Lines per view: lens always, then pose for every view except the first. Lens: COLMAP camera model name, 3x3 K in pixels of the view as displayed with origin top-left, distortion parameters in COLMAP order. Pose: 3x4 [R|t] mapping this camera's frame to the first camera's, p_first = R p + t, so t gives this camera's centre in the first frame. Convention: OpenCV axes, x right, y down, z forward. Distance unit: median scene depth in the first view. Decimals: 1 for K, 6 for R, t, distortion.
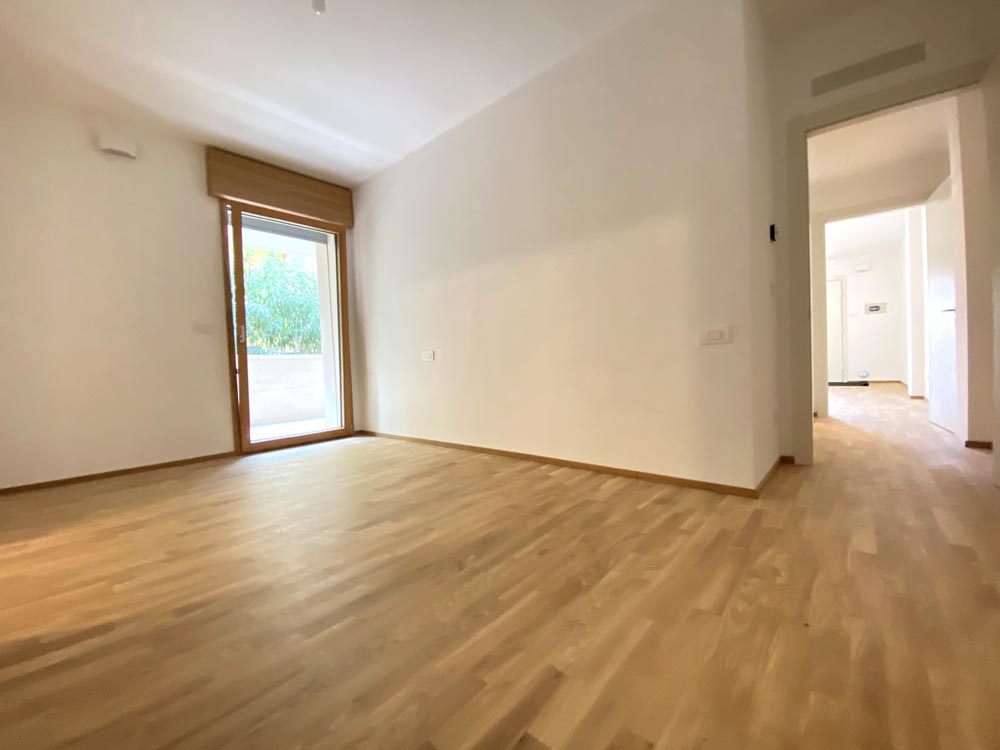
lens RADIAL K [[402.9, 0, 496.6], [0, 402.9, 377.2], [0, 0, 1]] dist [0.023823, -0.021649]
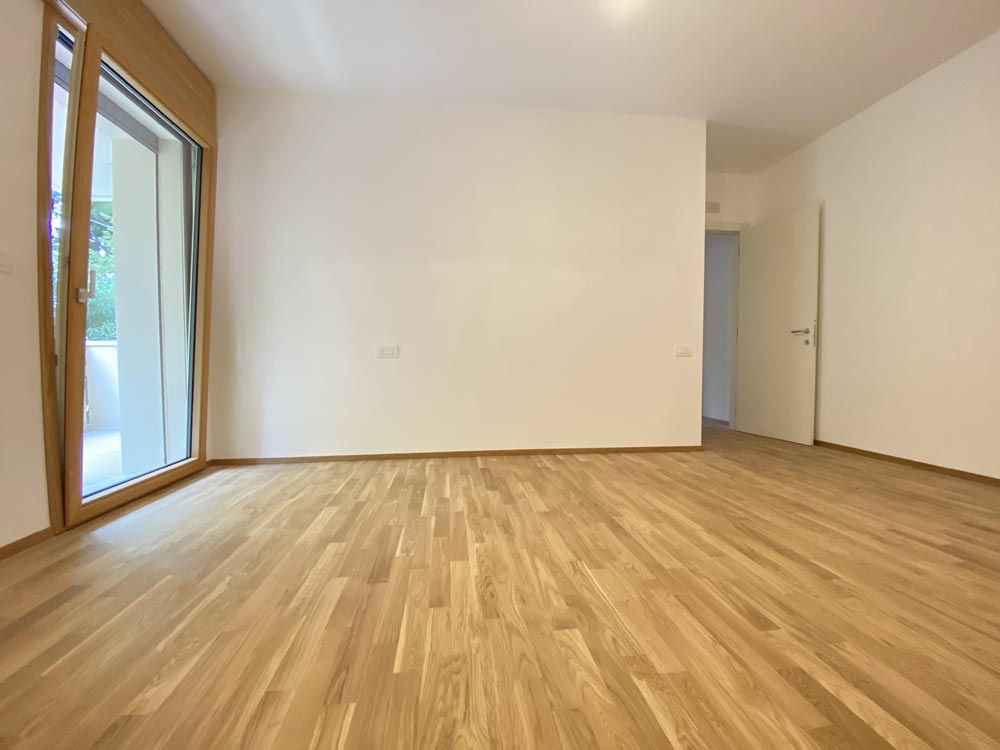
lens RADIAL K [[402.9, 0, 496.6], [0, 402.9, 377.2], [0, 0, 1]] dist [0.023823, -0.021649]
pose [[0.666247, 0.015371, 0.745573, -1.187278], [0.003906, 0.999702, -0.024100, 0.035167], [-0.745721, 0.018969, 0.665988, 0.542071]]
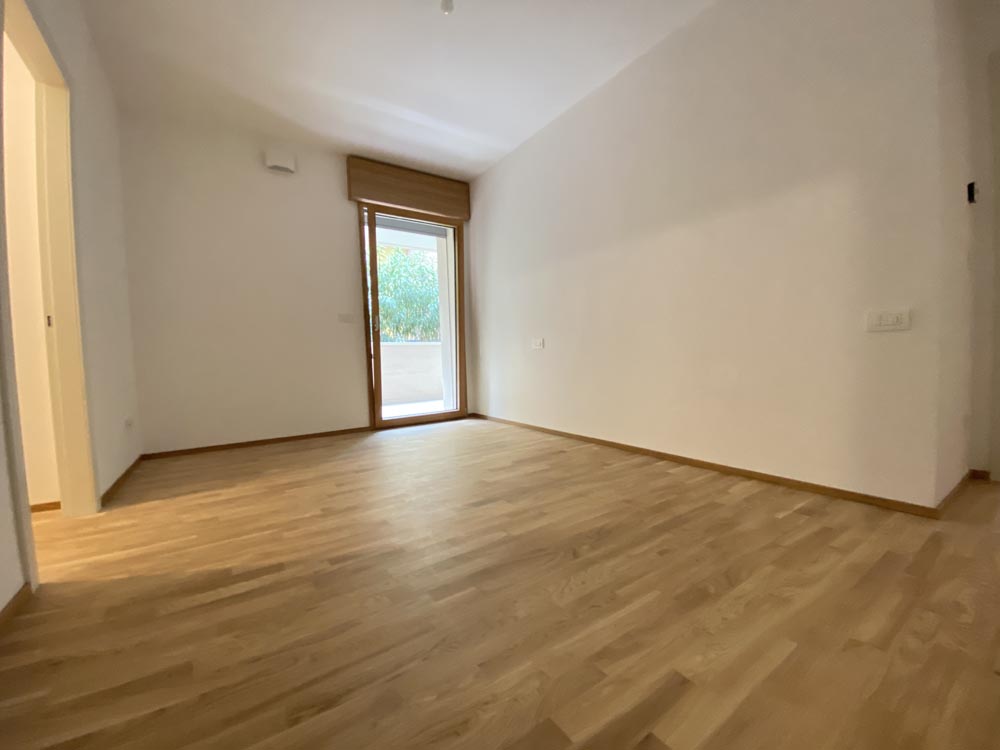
lens RADIAL K [[402.9, 0, 496.6], [0, 402.9, 377.2], [0, 0, 1]] dist [0.023823, -0.021649]
pose [[0.967527, 0.025783, -0.251451, -0.027978], [-0.018332, 0.999322, 0.031927, 0.001481], [0.252104, -0.026281, 0.967343, -0.002660]]
